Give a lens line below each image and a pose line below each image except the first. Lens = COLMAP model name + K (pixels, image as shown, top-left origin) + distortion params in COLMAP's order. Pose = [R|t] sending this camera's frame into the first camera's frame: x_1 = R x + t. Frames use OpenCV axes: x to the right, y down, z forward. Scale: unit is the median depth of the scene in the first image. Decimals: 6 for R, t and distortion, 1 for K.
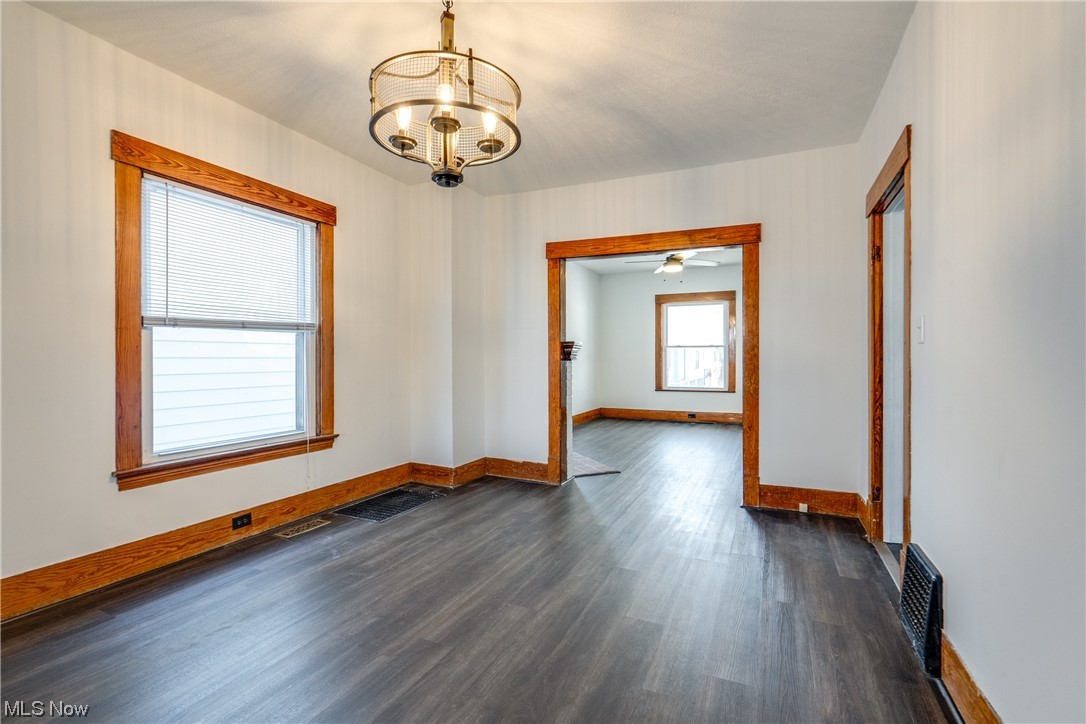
lens RADIAL K [[495.7, 0, 534.9], [0, 495.7, 363.2], [0, 0, 1]] dist [-0.012161, 0.000137]
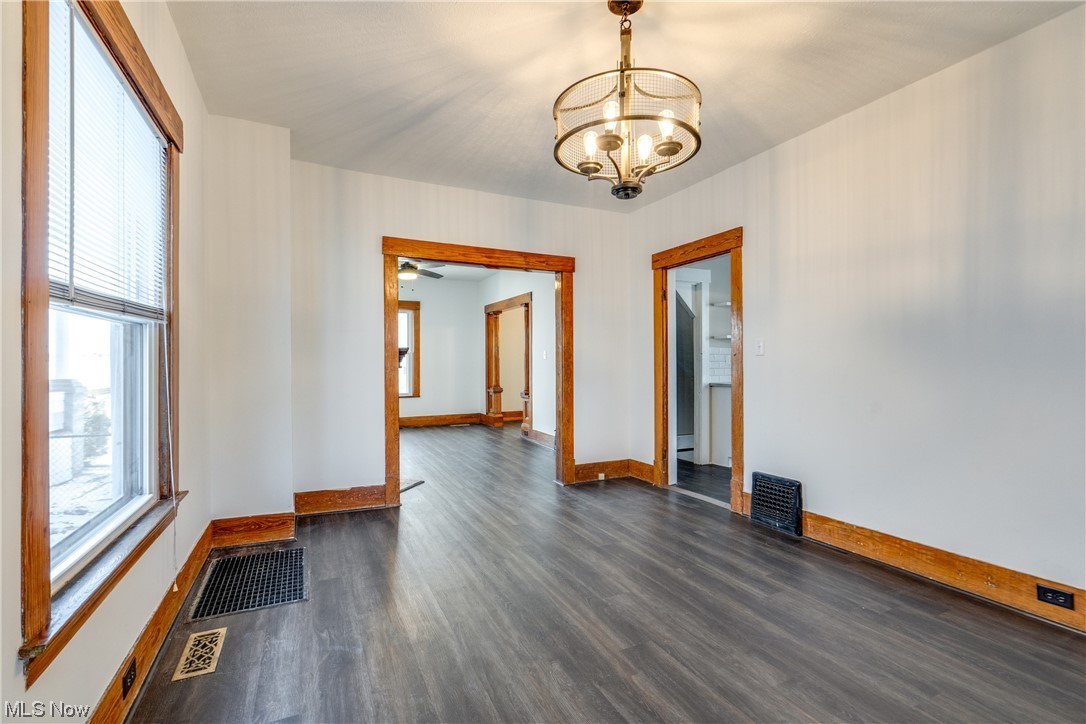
lens RADIAL K [[501.4, 0, 536.6], [0, 501.4, 366.0], [0, 0, 1]] dist [-0.000333, 0.000295]
pose [[0.637722, -0.006181, 0.770242, -0.684789], [0.011508, 0.999933, -0.001504, -0.006878], [-0.770181, 0.009823, 0.637750, 0.300329]]
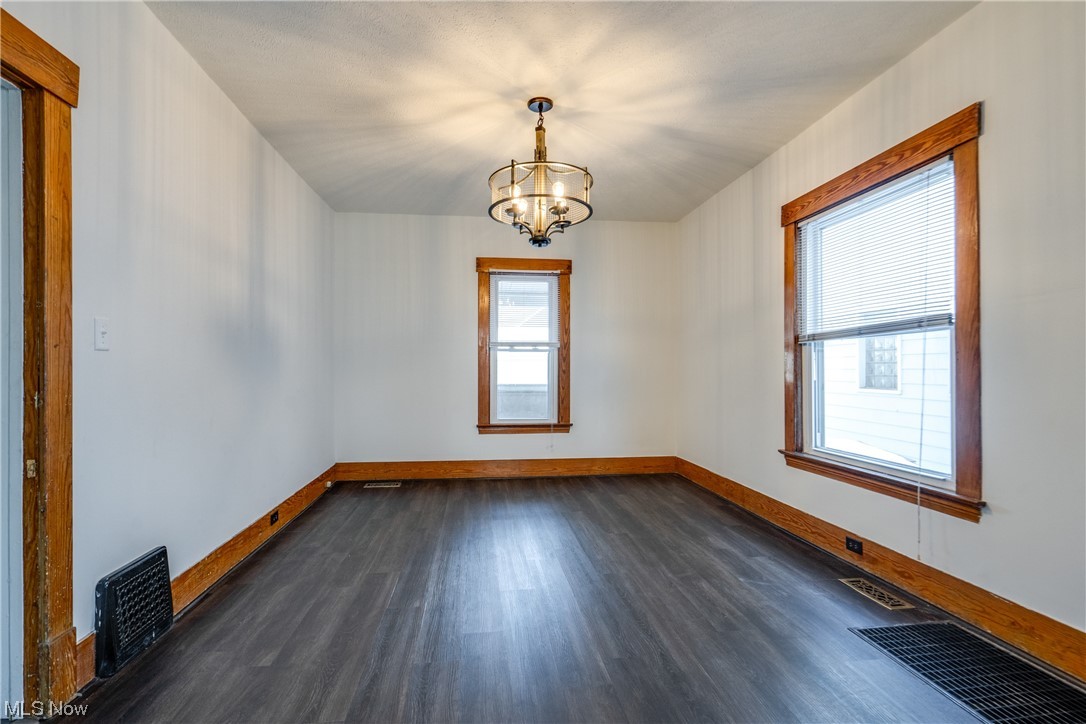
lens RADIAL K [[501.4, 0, 536.6], [0, 501.4, 366.0], [0, 0, 1]] dist [-0.000333, 0.000295]
pose [[-0.842659, -0.002981, -0.538439, 0.384154], [-0.003506, 0.999994, -0.000049, -0.010730], [0.538436, 0.001846, -0.842664, 1.383375]]
